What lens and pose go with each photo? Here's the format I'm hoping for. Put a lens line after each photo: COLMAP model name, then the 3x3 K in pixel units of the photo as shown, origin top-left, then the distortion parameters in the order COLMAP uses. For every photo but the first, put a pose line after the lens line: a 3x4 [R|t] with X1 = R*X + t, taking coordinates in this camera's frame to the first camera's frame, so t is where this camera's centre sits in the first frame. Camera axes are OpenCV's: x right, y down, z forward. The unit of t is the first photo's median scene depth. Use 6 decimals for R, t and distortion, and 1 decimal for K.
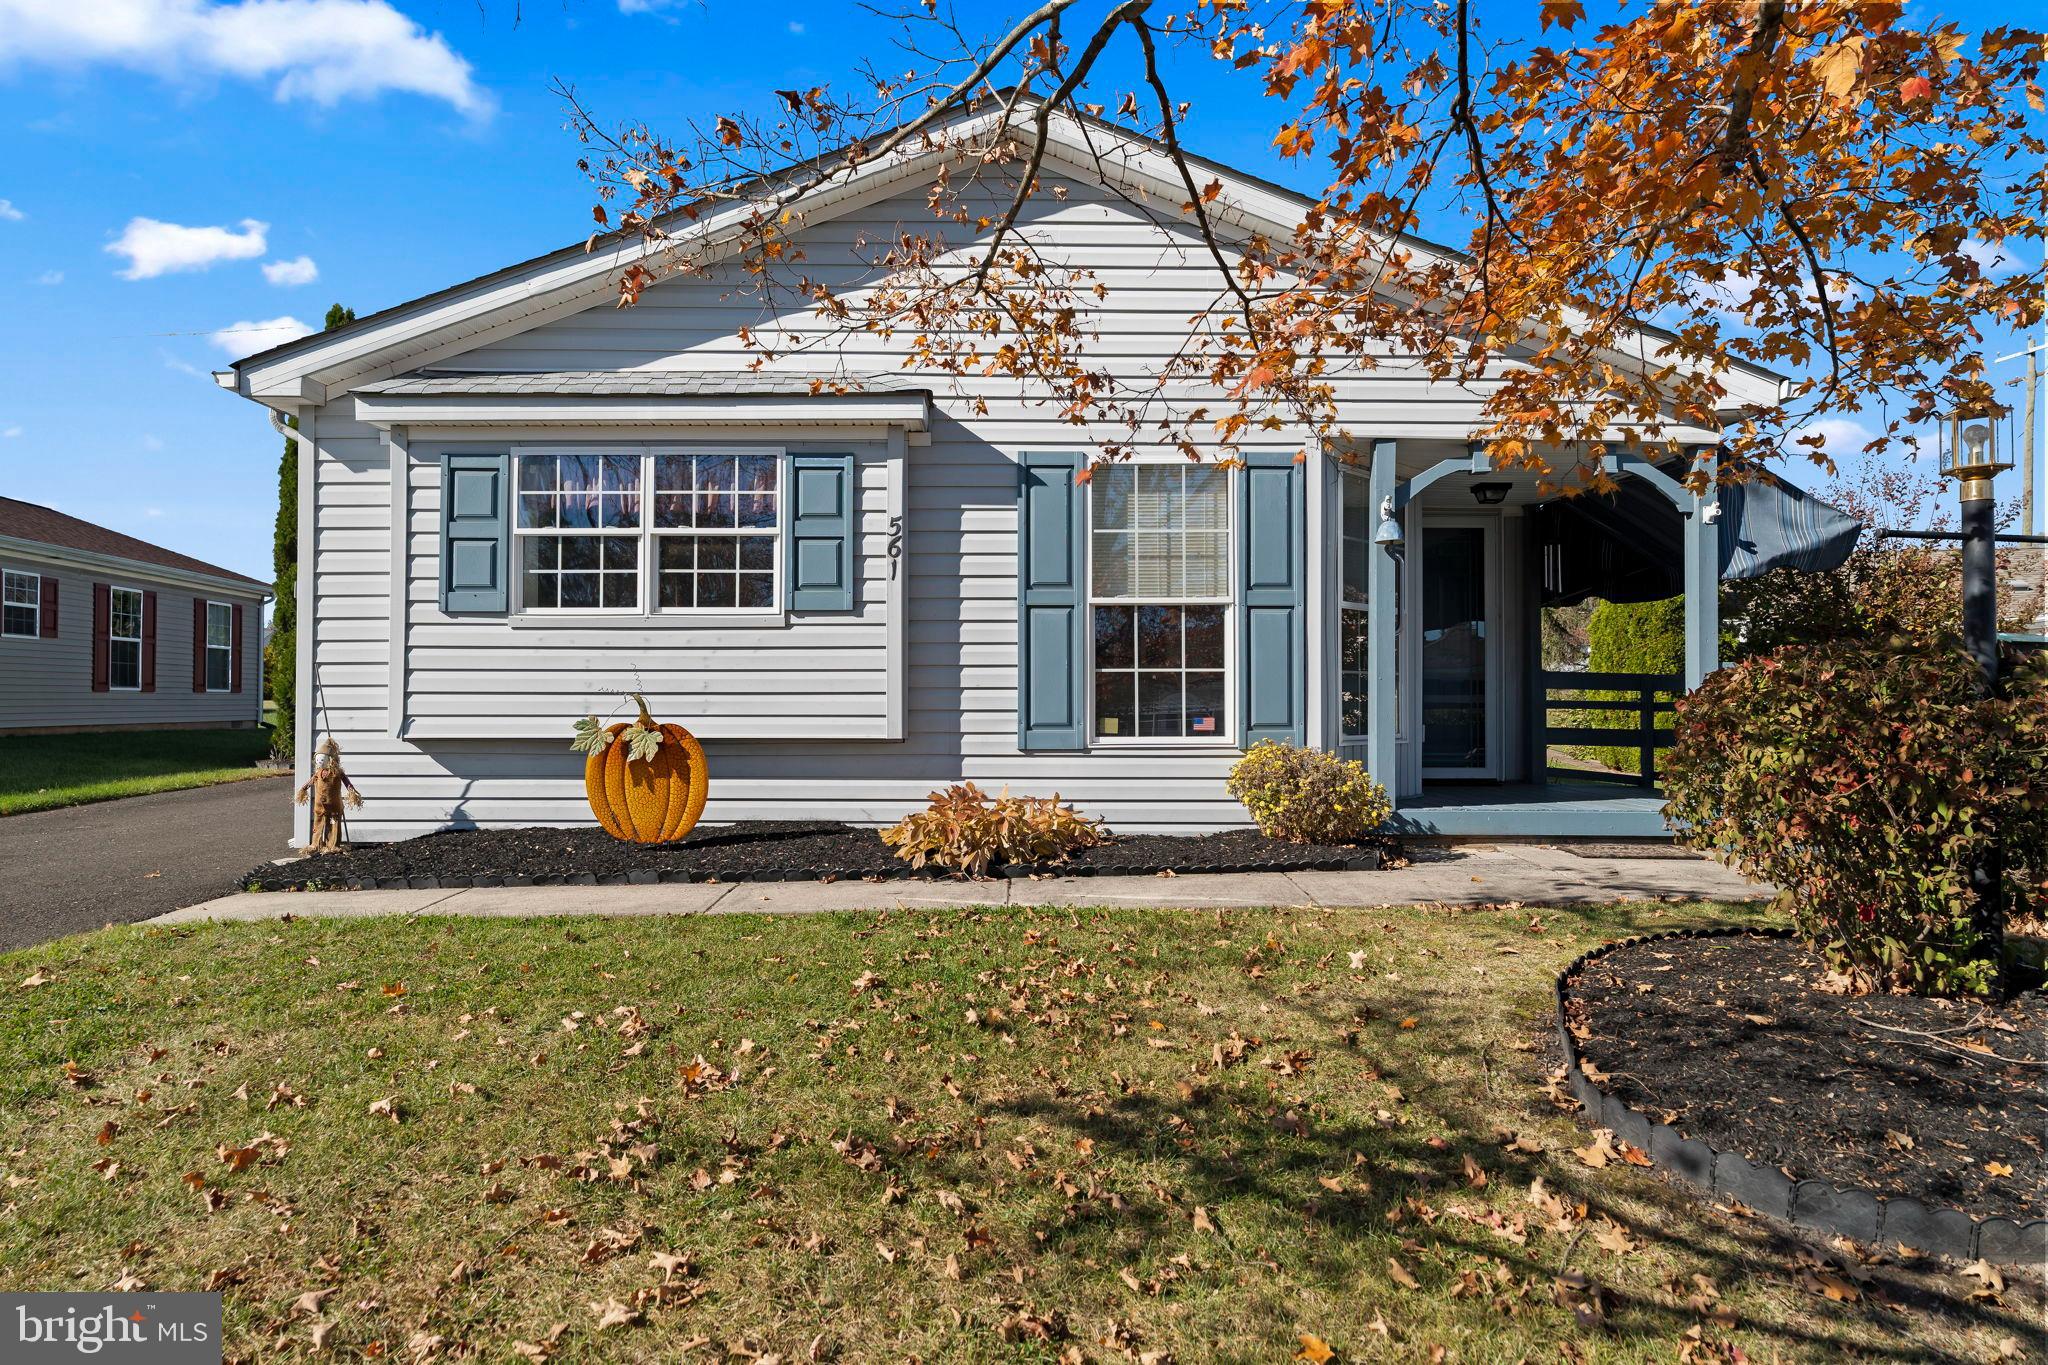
lens RADIAL K [[1125.8, 0, 1036.1], [0, 1125.8, 690.2], [0, 0, 1]] dist [-0.006687, 0.002336]
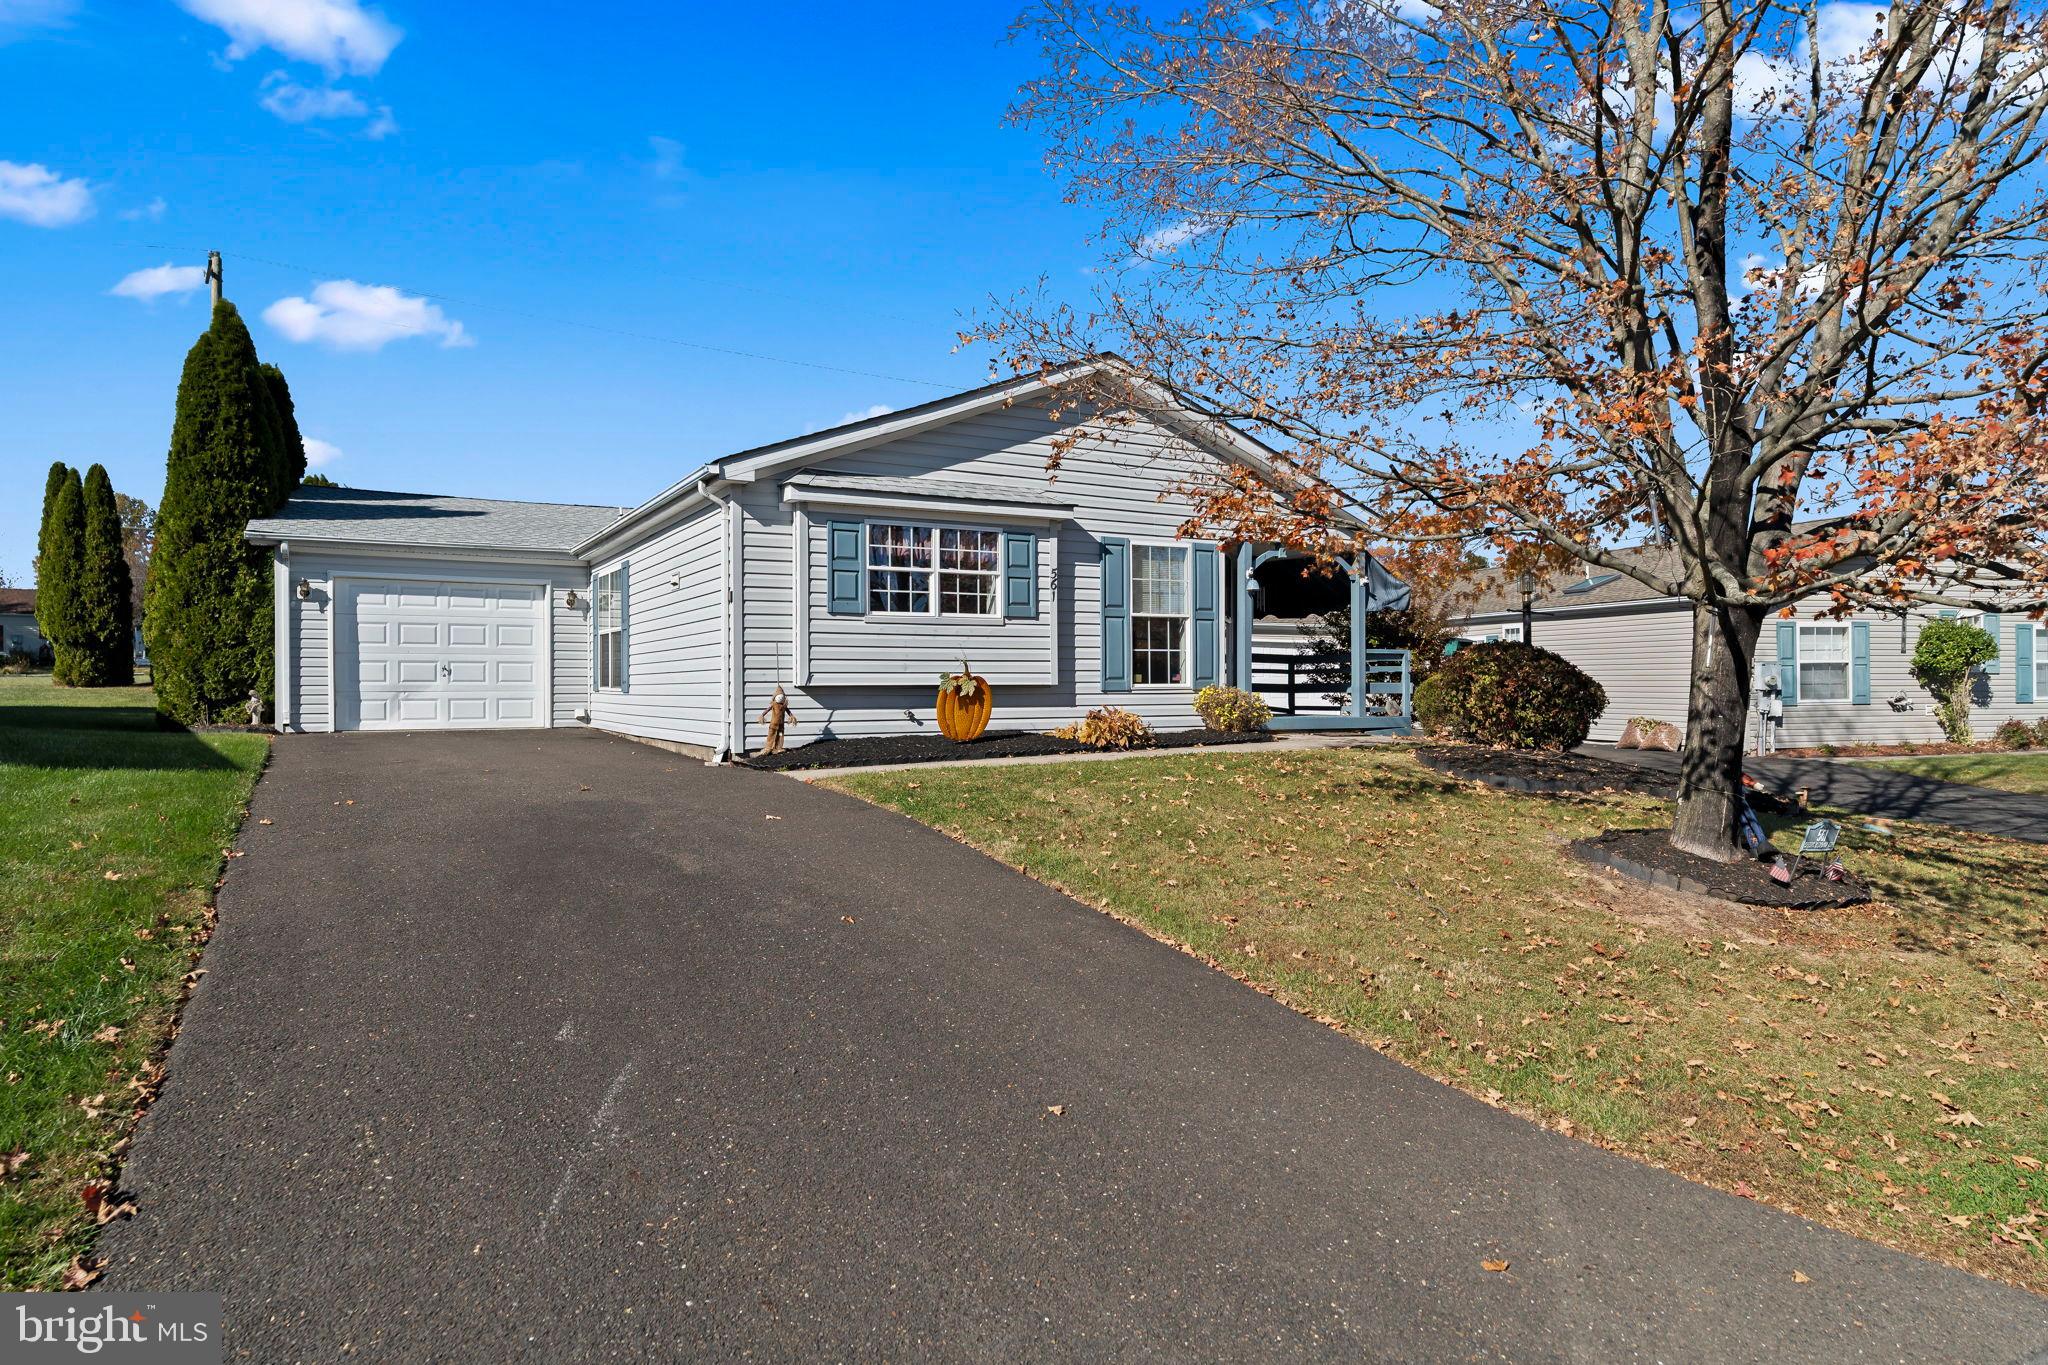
lens RADIAL K [[1125.8, 0, 1010.4], [0, 1125.8, 678.9], [0, 0, 1]] dist [-0.006687, 0.002336]
pose [[0.886181, -0.001532, 0.463338, -1.069814], [-0.003399, 0.999946, 0.009808, 0.014086], [-0.463328, -0.010266, 0.886128, -0.650283]]
